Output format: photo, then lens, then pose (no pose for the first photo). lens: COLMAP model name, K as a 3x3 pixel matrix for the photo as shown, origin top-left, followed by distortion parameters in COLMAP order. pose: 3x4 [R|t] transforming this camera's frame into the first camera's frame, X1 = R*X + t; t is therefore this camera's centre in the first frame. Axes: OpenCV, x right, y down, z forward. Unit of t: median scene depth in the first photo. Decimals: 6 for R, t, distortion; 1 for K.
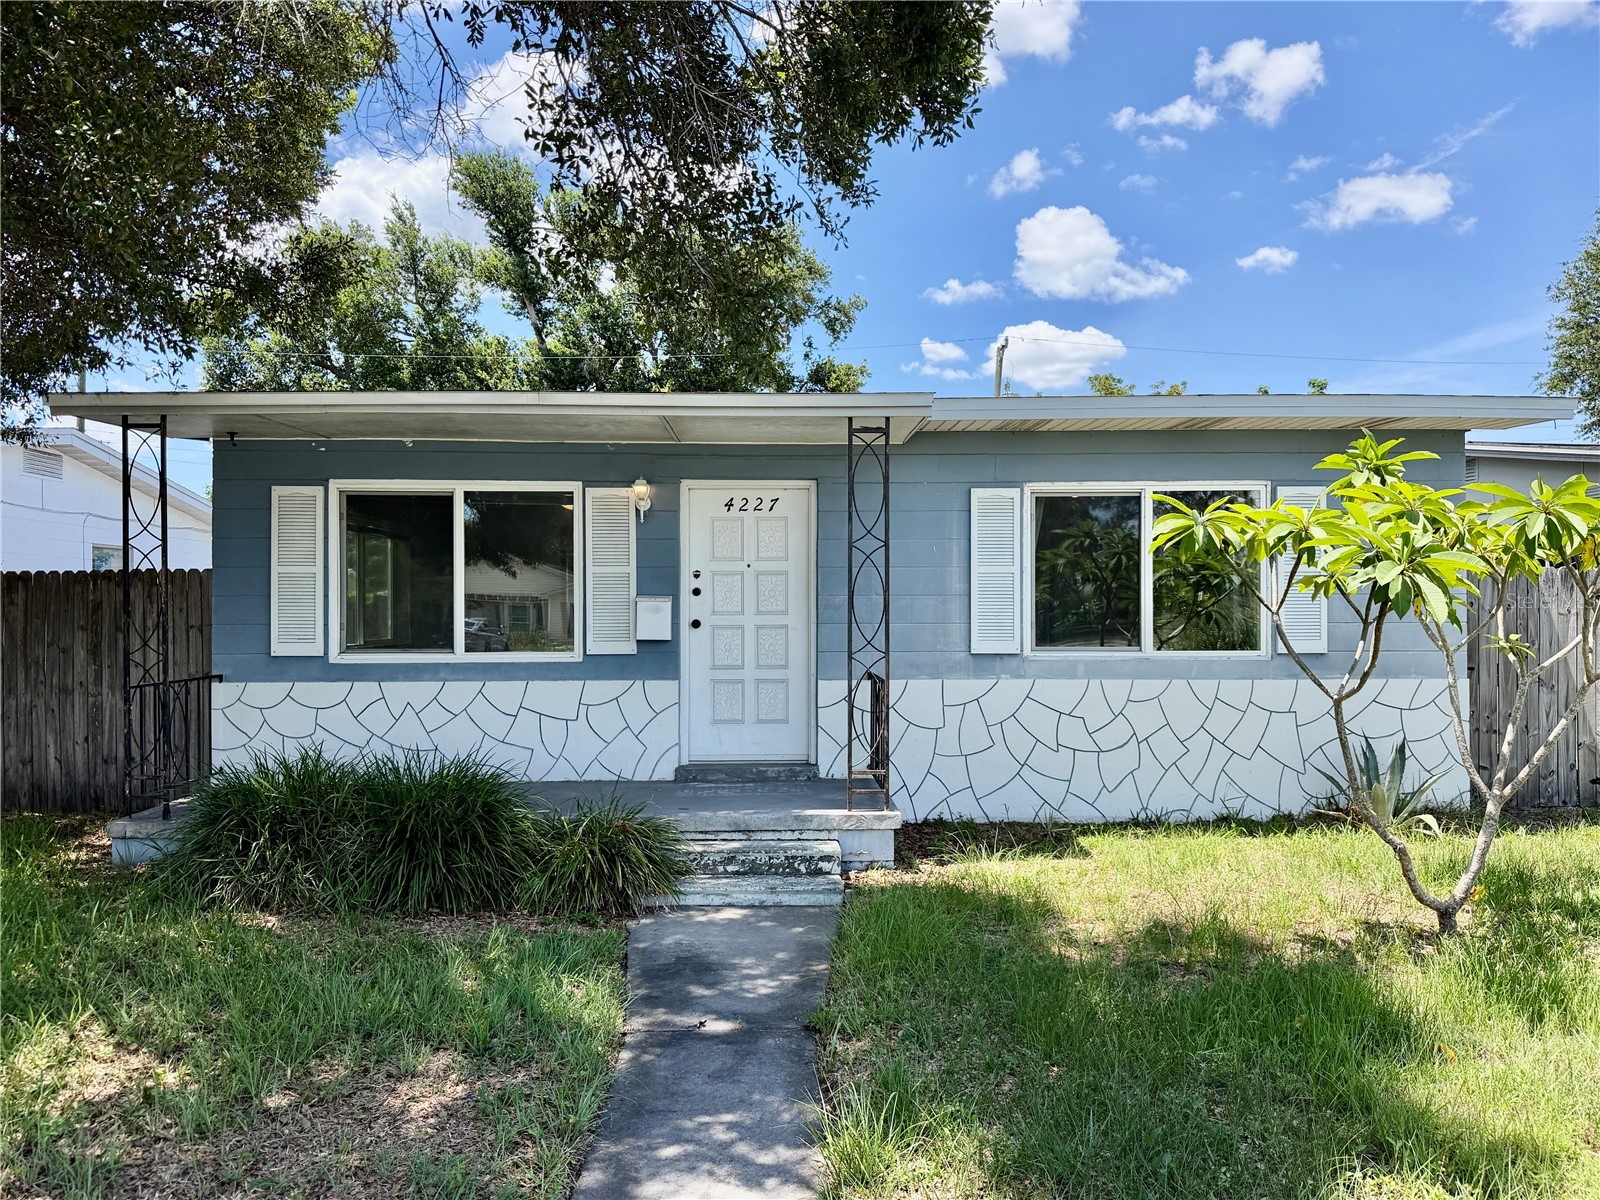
lens RADIAL K [[1129.2, 0, 800.0], [0, 1129.2, 600.0], [0, 0, 1]] dist [0.165692, -0.325567]
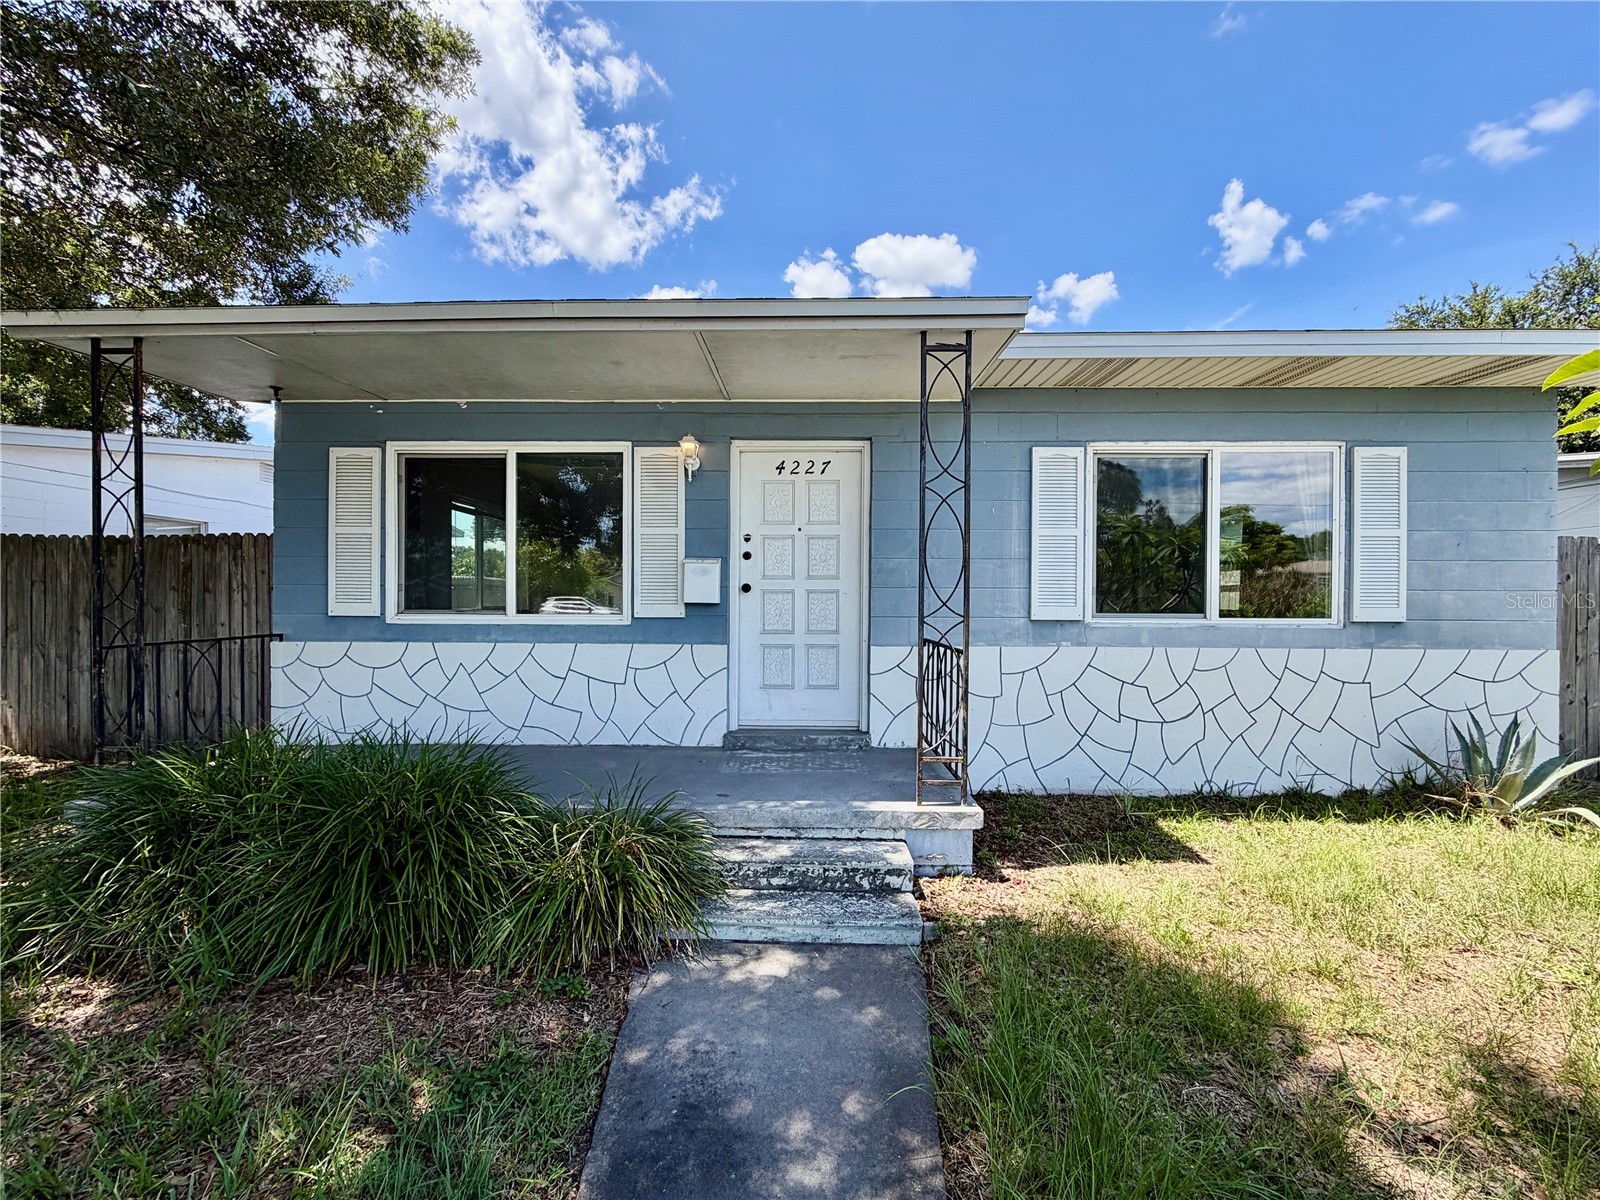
lens RADIAL K [[631.7, 0, 796.1], [0, 631.7, 600.9], [0, 0, 1]] dist [0.000958, 0.000294]
pose [[0.998757, 0.006838, -0.049381, -0.021346], [-0.006313, 0.999922, 0.010773, 0.026743], [0.049451, -0.010448, 0.998722, 0.458449]]
